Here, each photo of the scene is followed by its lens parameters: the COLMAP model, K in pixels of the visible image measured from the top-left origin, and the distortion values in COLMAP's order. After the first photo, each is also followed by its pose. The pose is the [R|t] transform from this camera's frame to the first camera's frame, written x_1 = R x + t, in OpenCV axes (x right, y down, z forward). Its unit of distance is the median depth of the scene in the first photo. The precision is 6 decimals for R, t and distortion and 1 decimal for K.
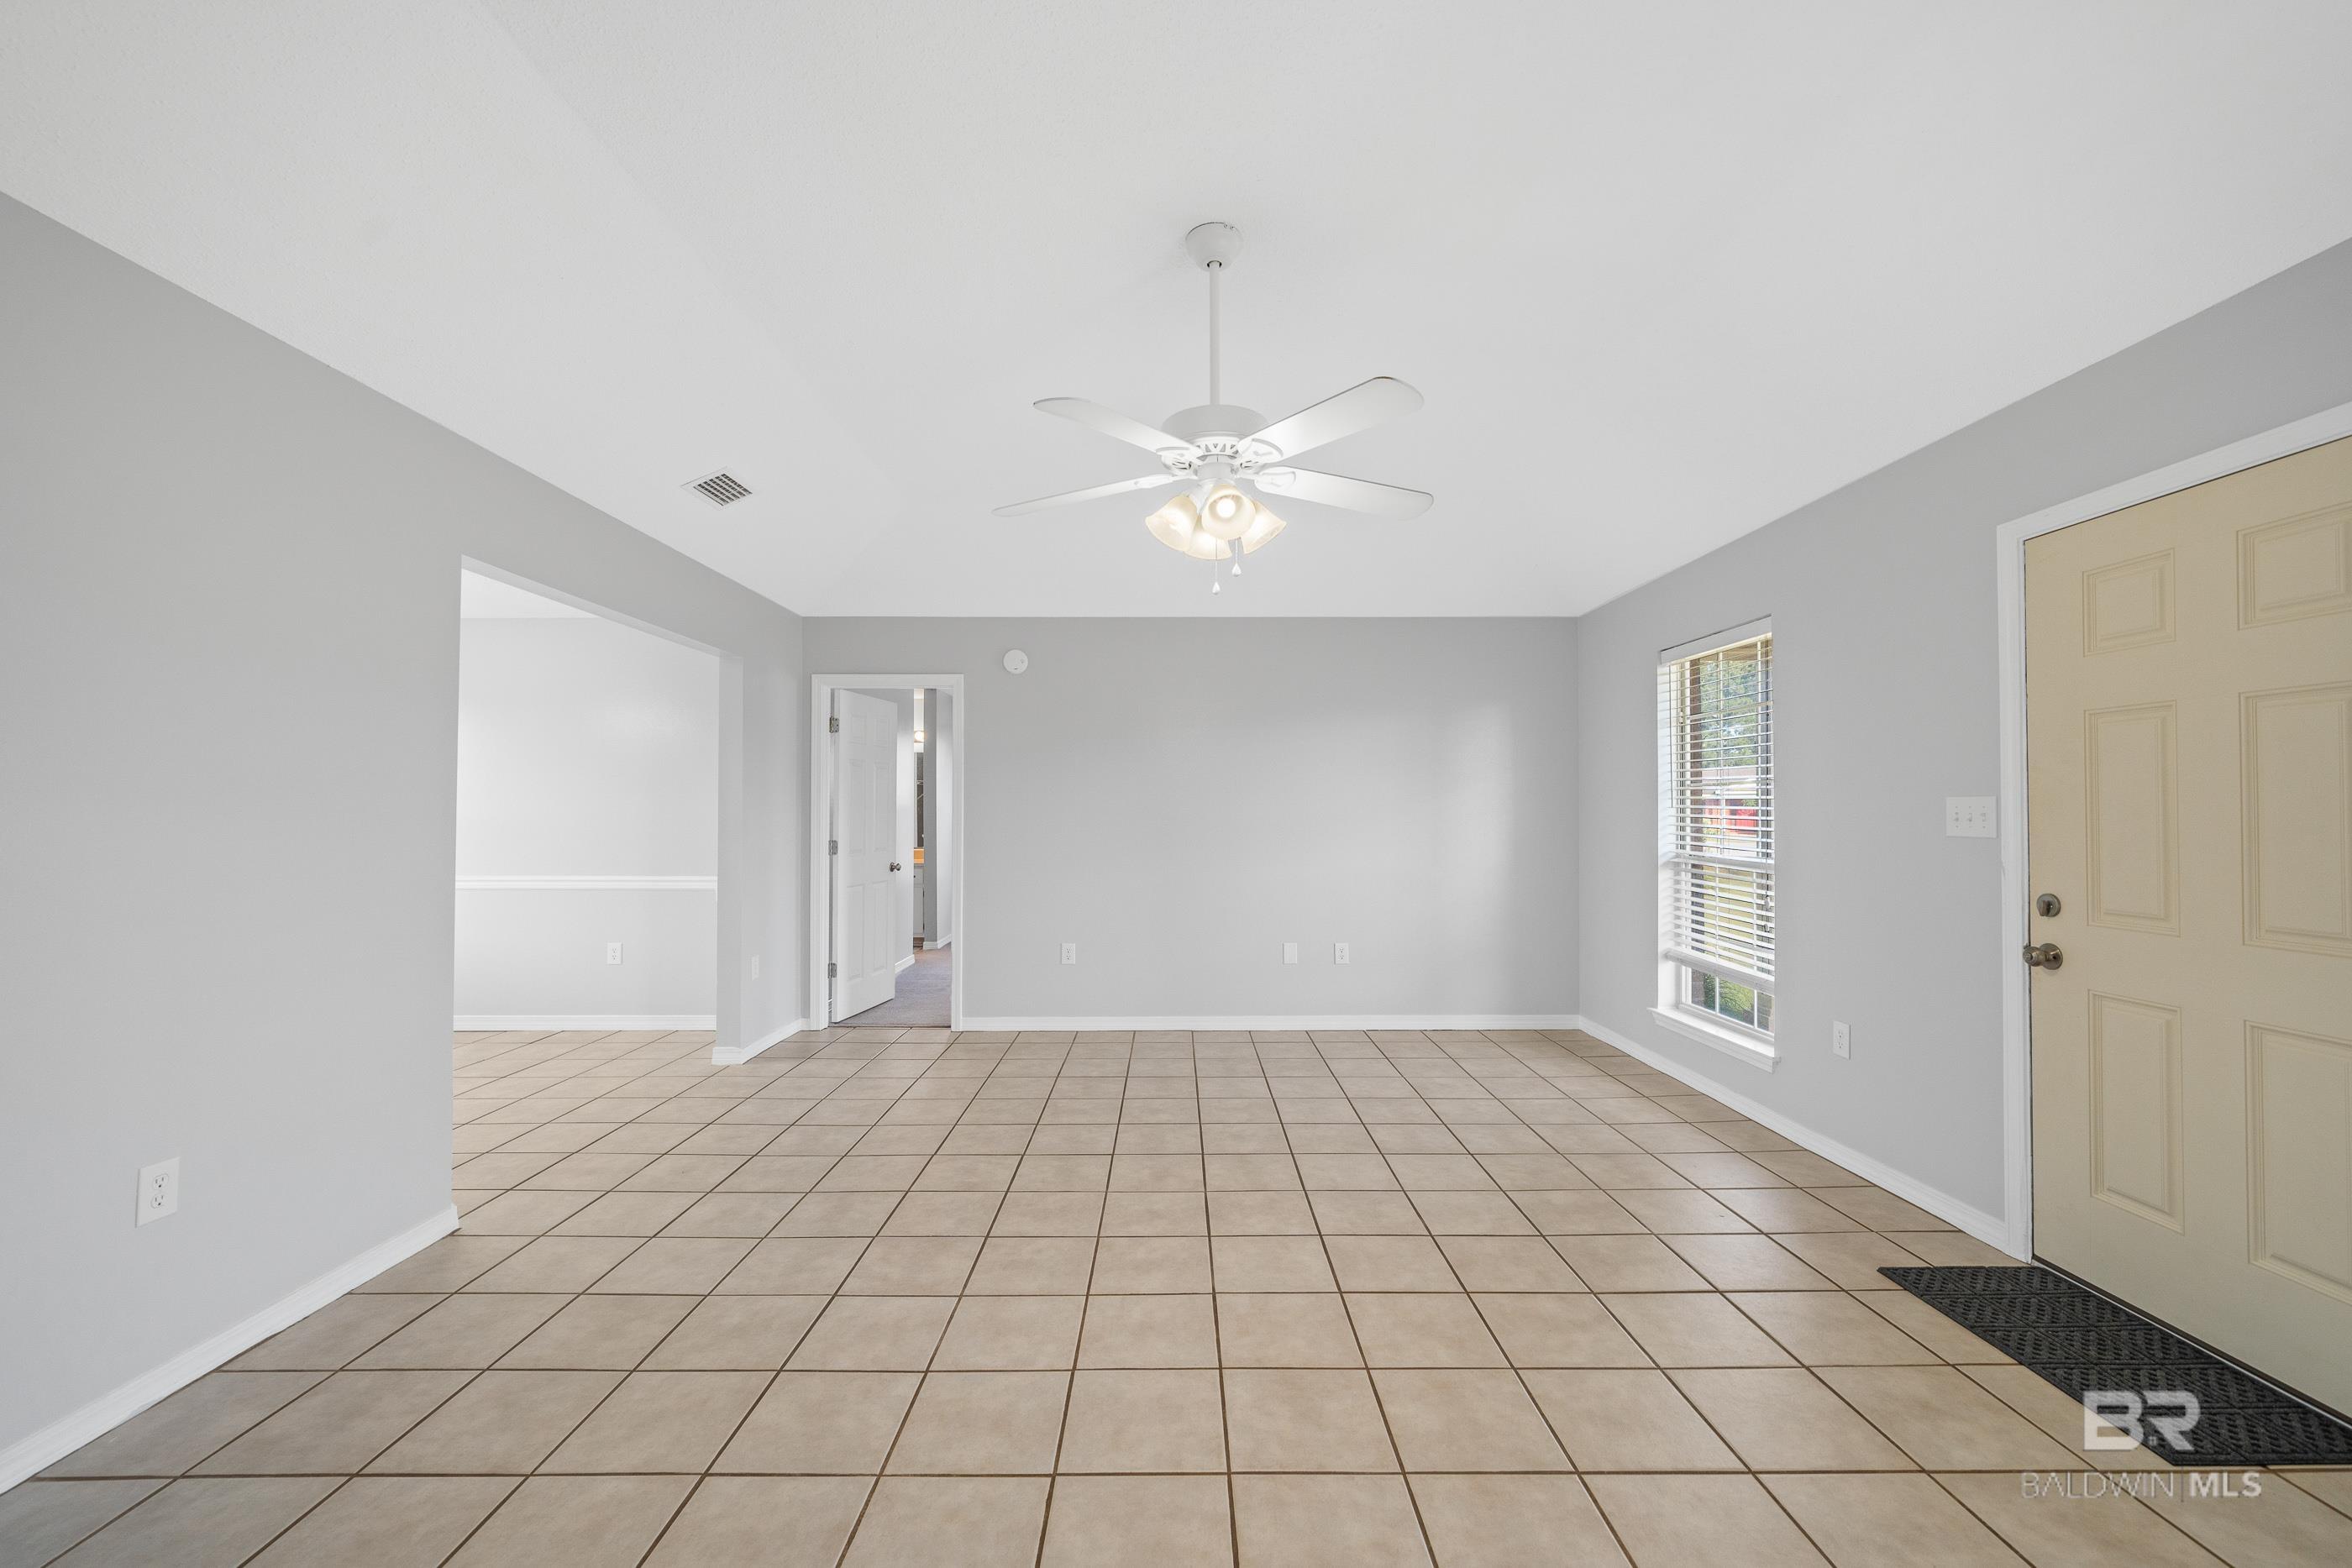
lens RADIAL K [[913.5, 0, 1177.2], [0, 913.5, 800.2], [0, 0, 1]] dist [0.000642, -0.000300]
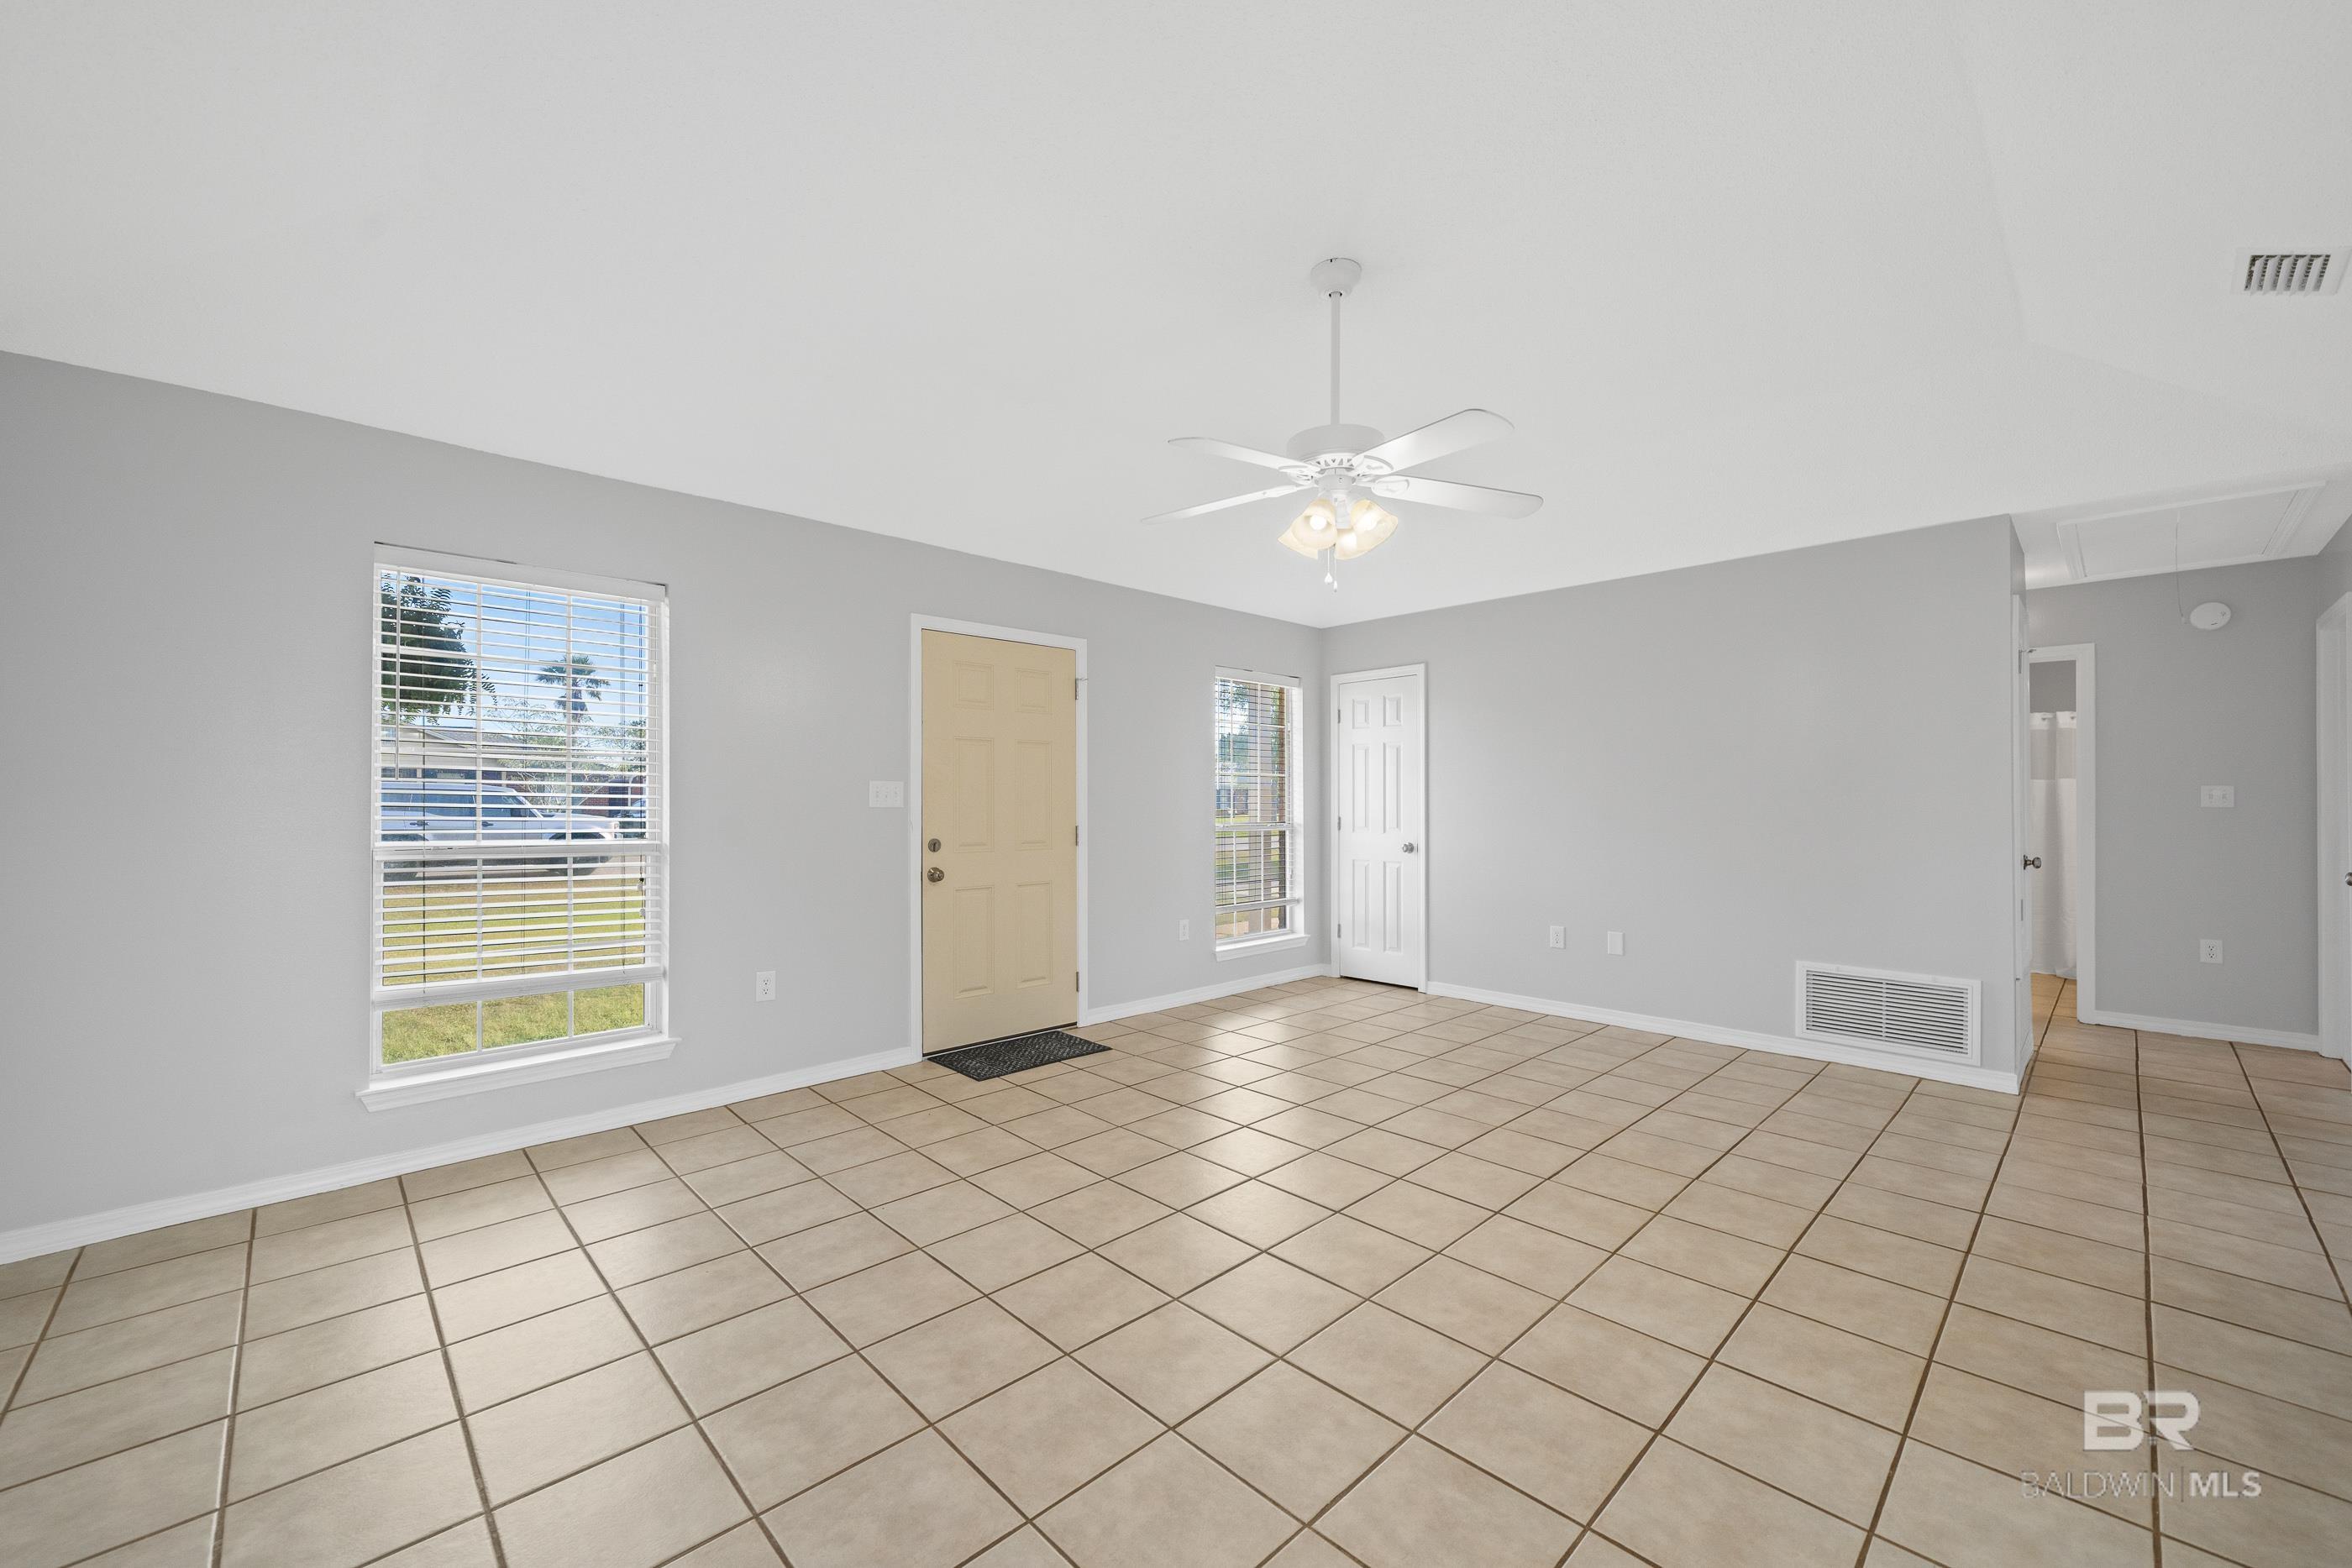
lens RADIAL K [[913.5, 0, 1178.9], [0, 913.5, 794.7], [0, 0, 1]] dist [0.000642, -0.000300]
pose [[-0.690771, 0.004701, 0.723058, -0.596535], [-0.011257, 0.999788, -0.017254, 0.041958], [-0.722986, -0.020058, -0.690572, 1.793336]]
